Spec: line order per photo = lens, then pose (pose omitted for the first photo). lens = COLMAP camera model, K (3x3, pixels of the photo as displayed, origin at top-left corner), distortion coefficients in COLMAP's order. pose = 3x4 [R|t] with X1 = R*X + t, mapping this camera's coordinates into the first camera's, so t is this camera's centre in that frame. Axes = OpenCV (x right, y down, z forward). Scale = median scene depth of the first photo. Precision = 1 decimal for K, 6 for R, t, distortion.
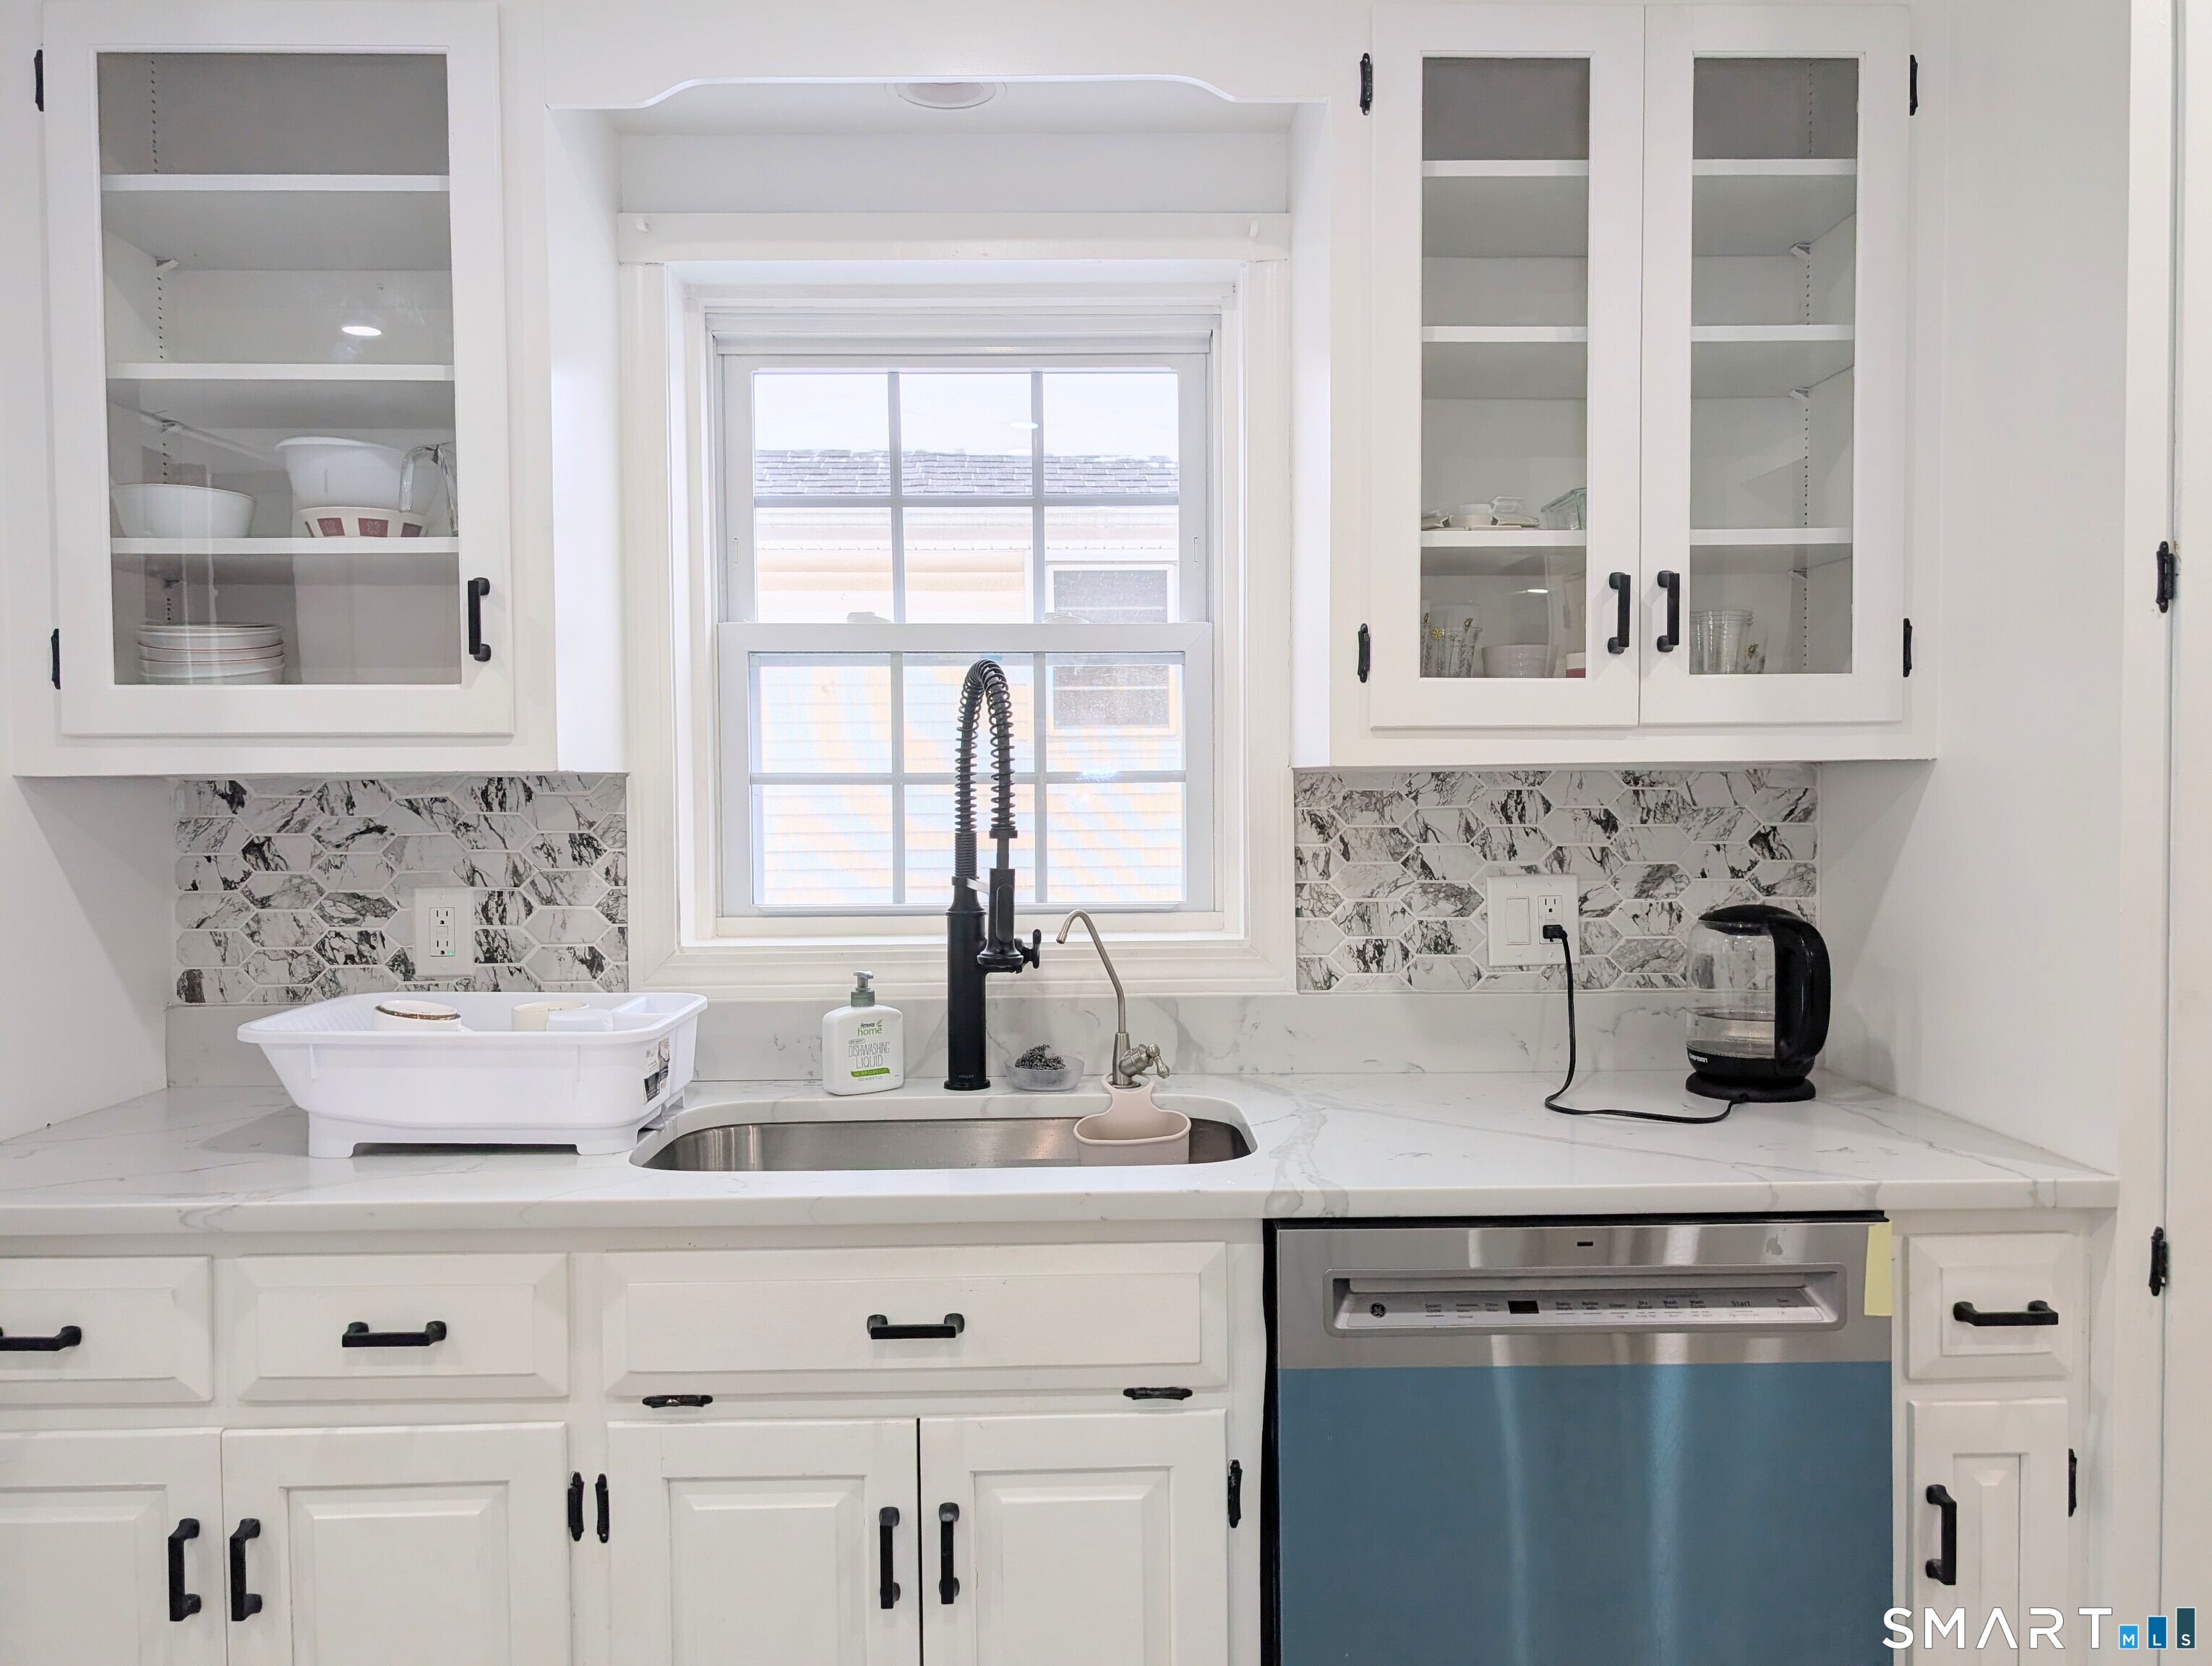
lens RADIAL K [[1583.1, 0, 1106.6], [0, 1583.1, 835.5], [0, 0, 1]] dist [0.025493, -0.021377]
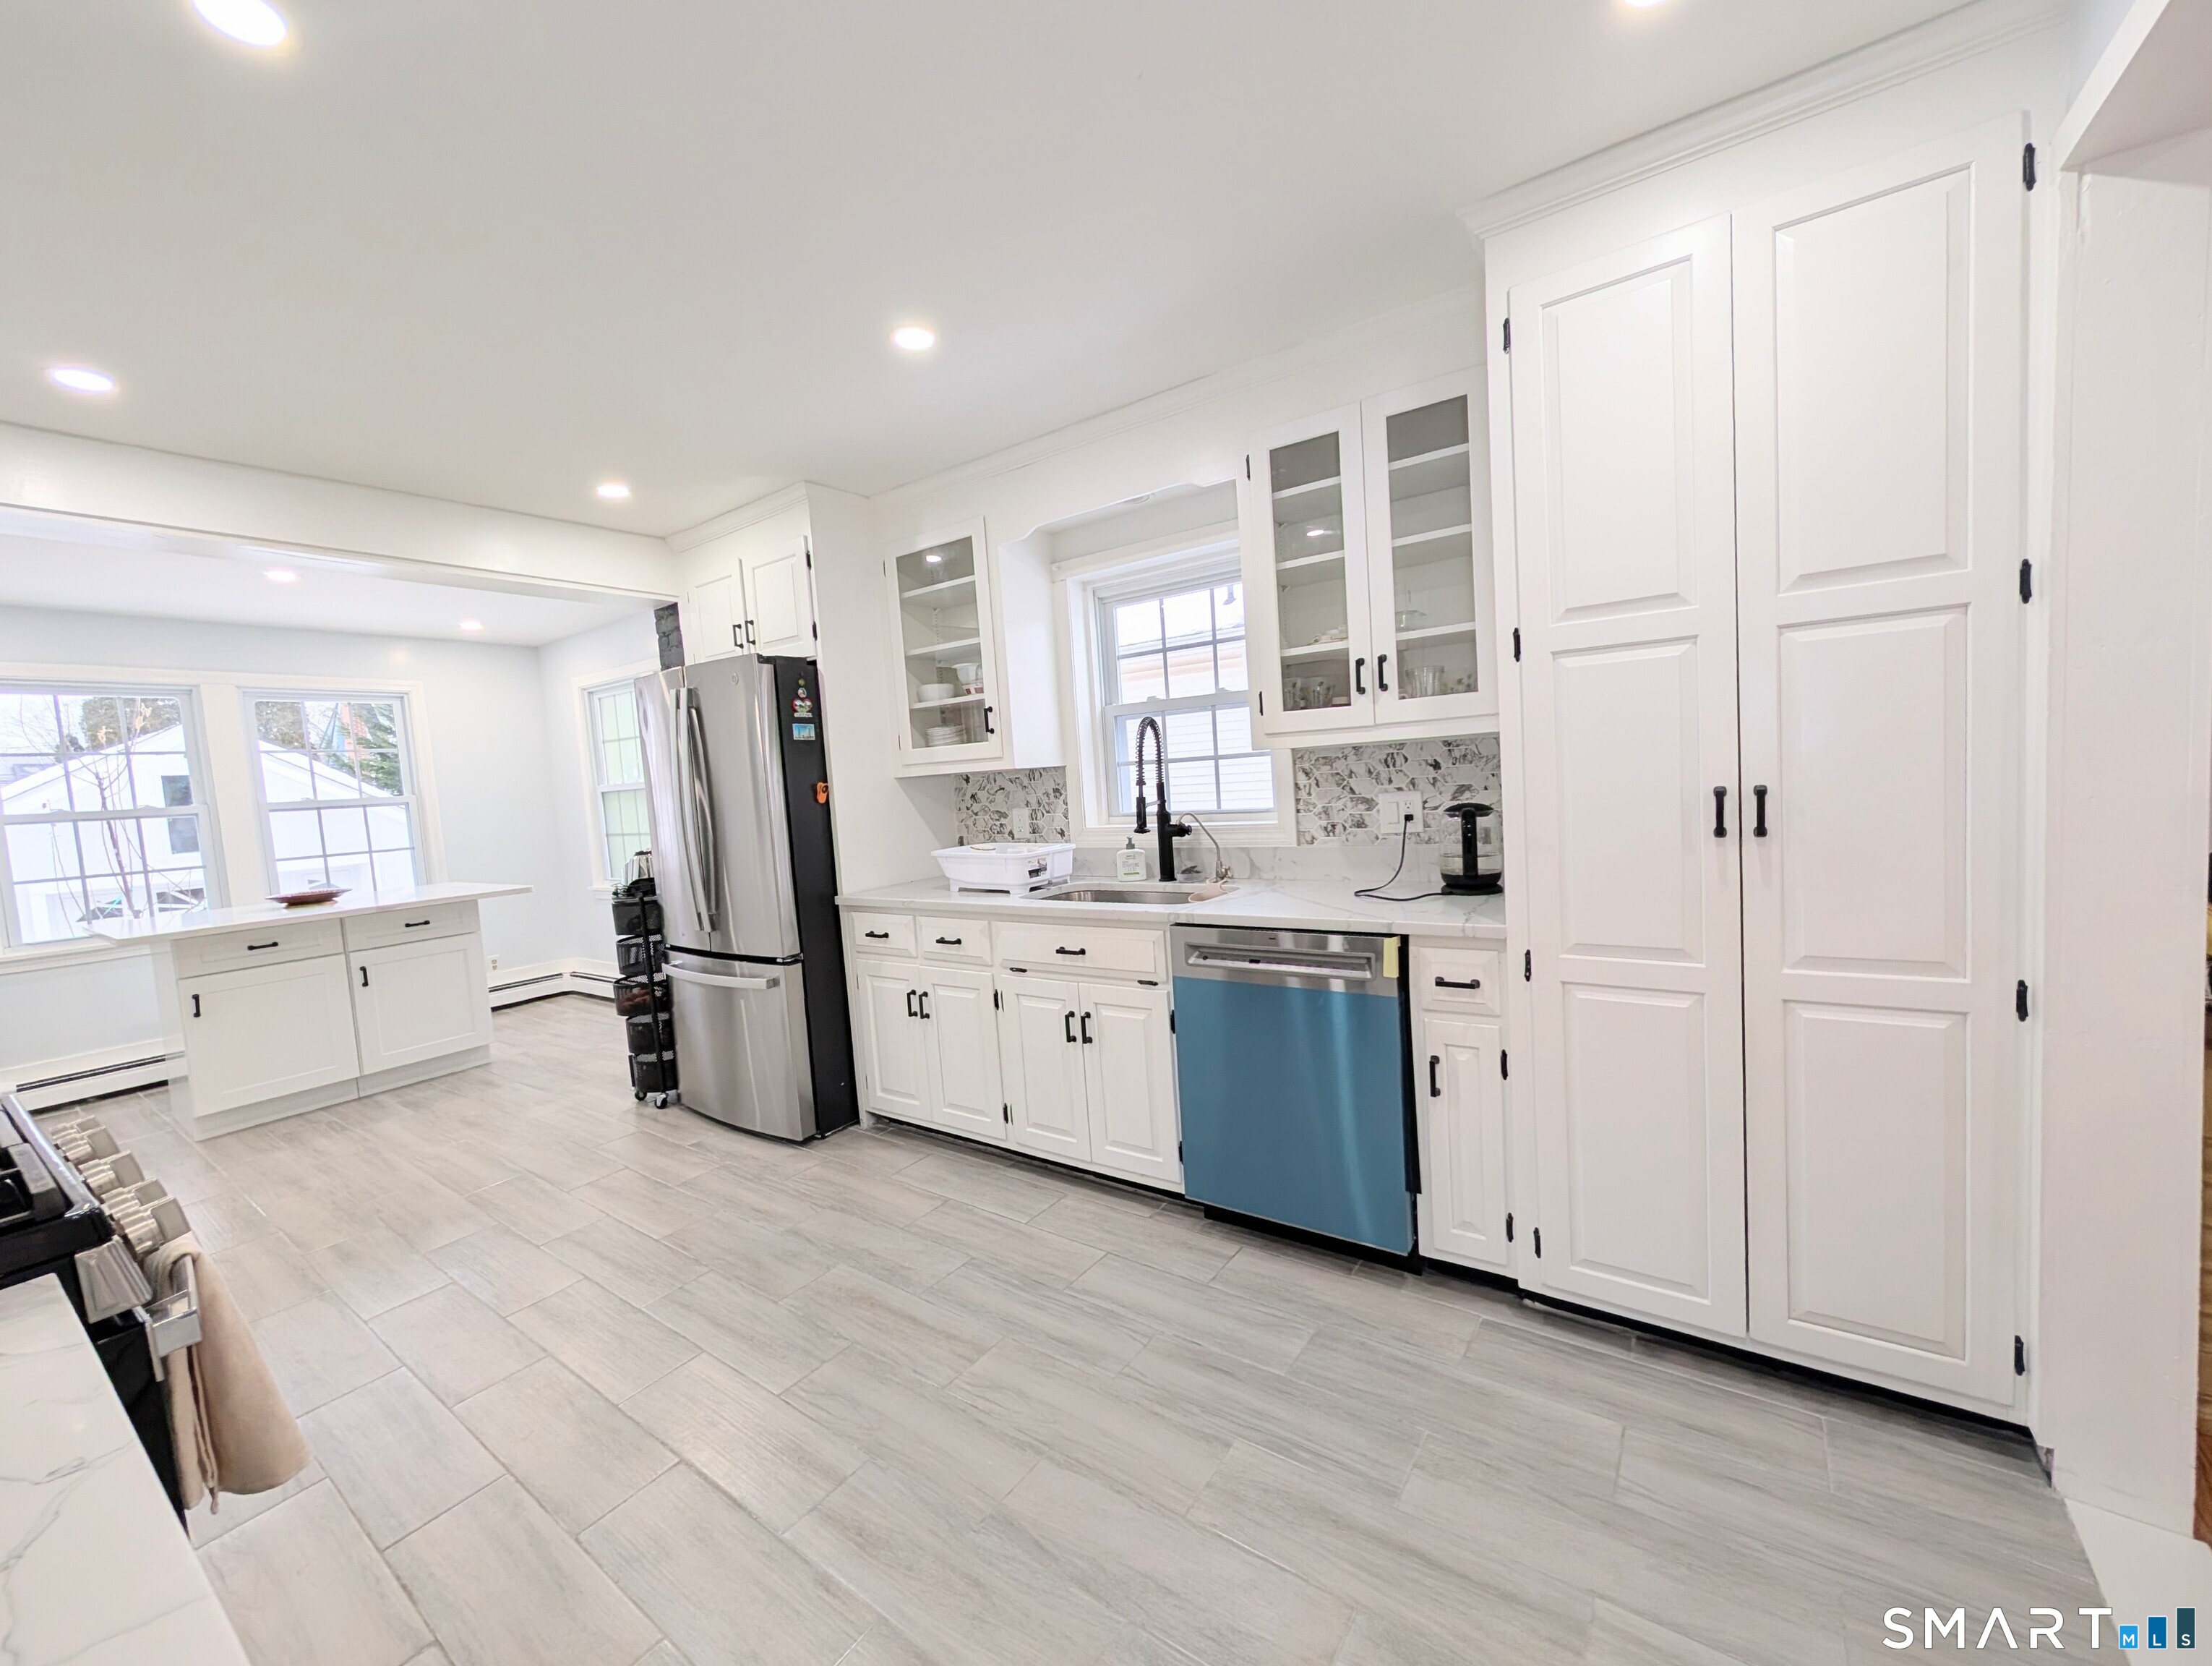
lens RADIAL K [[849.7, 0, 1102.9], [0, 849.7, 835.3], [0, 0, 1]] dist [-0.000495, 0.000297]
pose [[0.810113, -0.002432, -0.586269, 0.668991], [0.042952, 0.997550, 0.055212, 0.003459], [0.584698, -0.069910, 0.808233, -0.189512]]
